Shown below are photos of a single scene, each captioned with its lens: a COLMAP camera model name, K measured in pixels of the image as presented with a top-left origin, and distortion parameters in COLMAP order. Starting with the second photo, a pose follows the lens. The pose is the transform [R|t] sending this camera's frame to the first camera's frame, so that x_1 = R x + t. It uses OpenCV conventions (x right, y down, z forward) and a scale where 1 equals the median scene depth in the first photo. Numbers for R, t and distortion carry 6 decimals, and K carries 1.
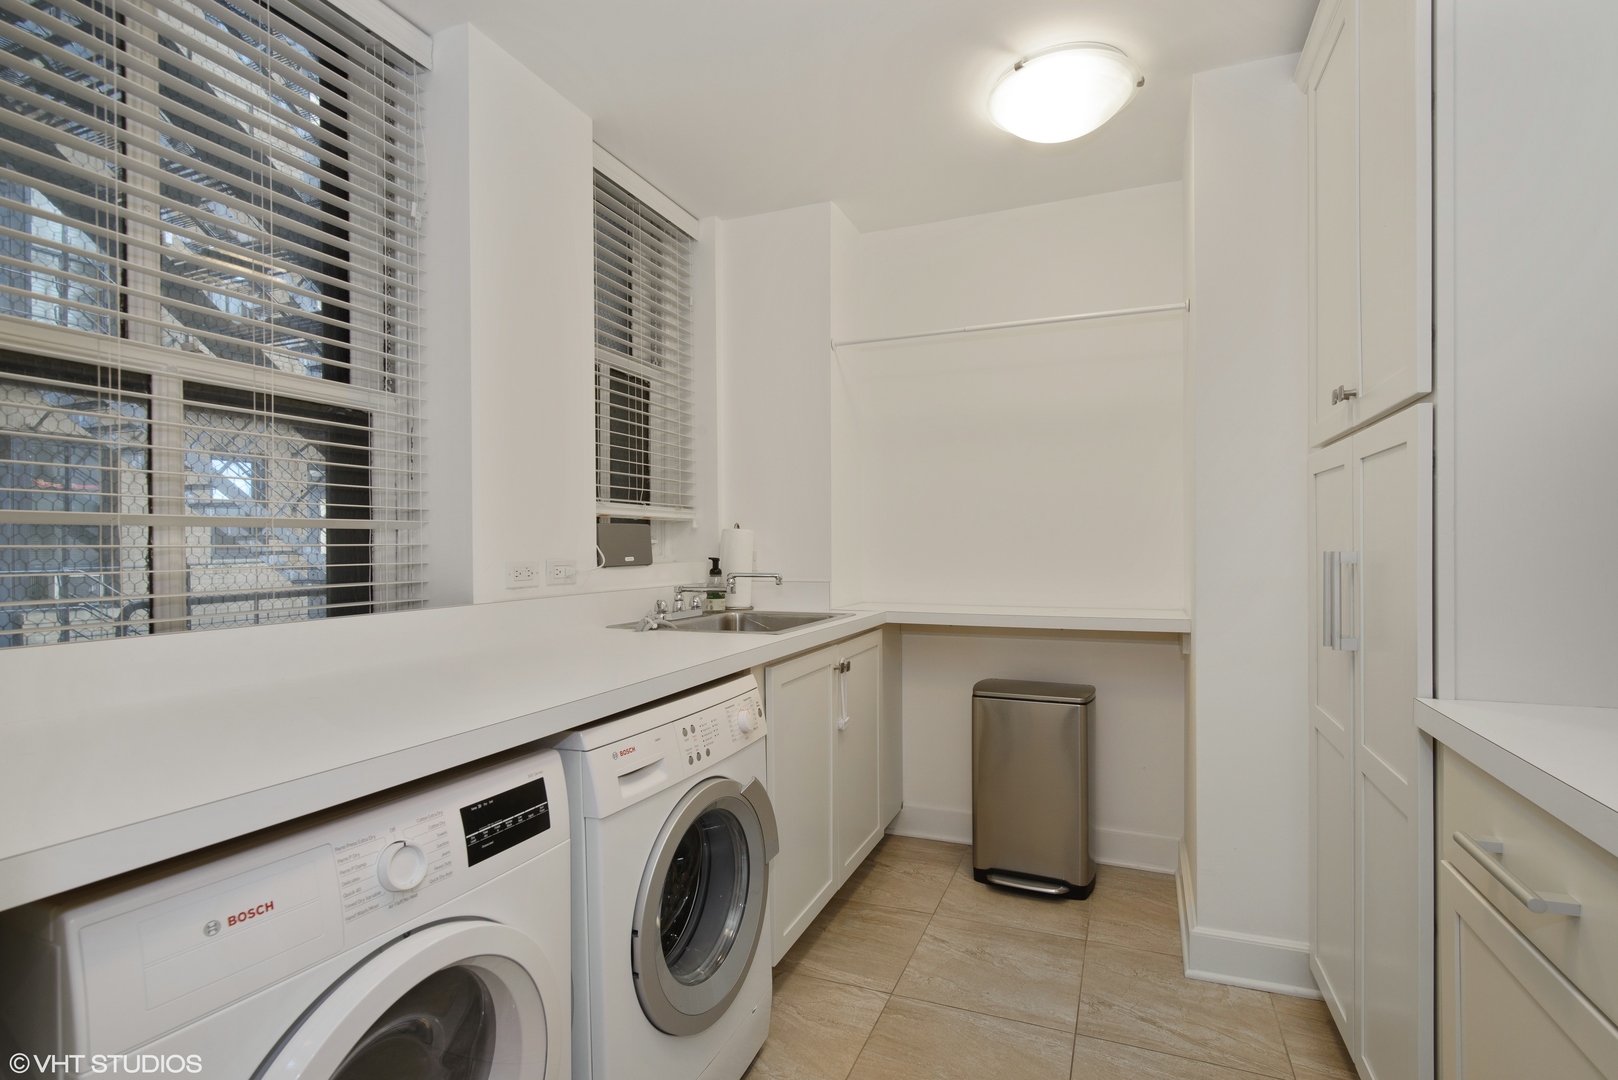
lens RADIAL K [[781.2, 0, 832.2], [0, 781.2, 548.9], [0, 0, 1]] dist [0.004451, -0.008235]
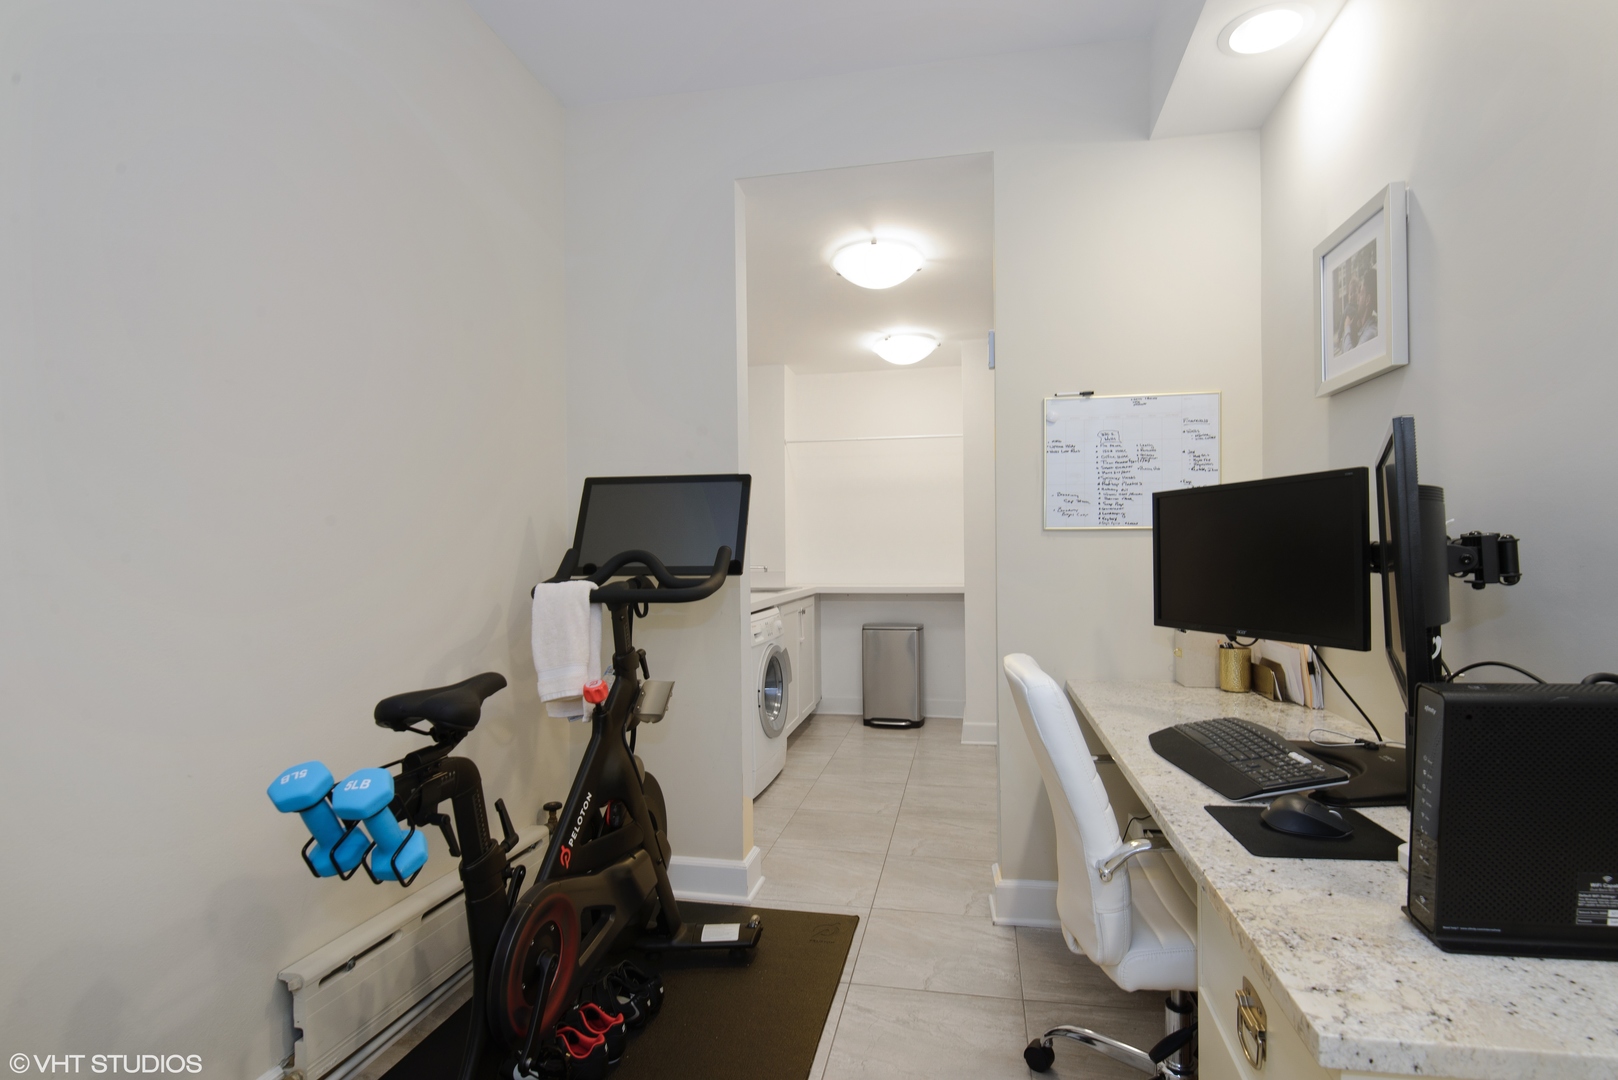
lens RADIAL K [[781.2, 0, 832.2], [0, 781.2, 548.9], [0, 0, 1]] dist [0.004451, -0.008235]
pose [[0.981348, -0.003184, 0.192211, -0.268167], [0.005083, 0.999943, -0.009391, 0.008177], [-0.192170, 0.010193, 0.981309, -0.893612]]
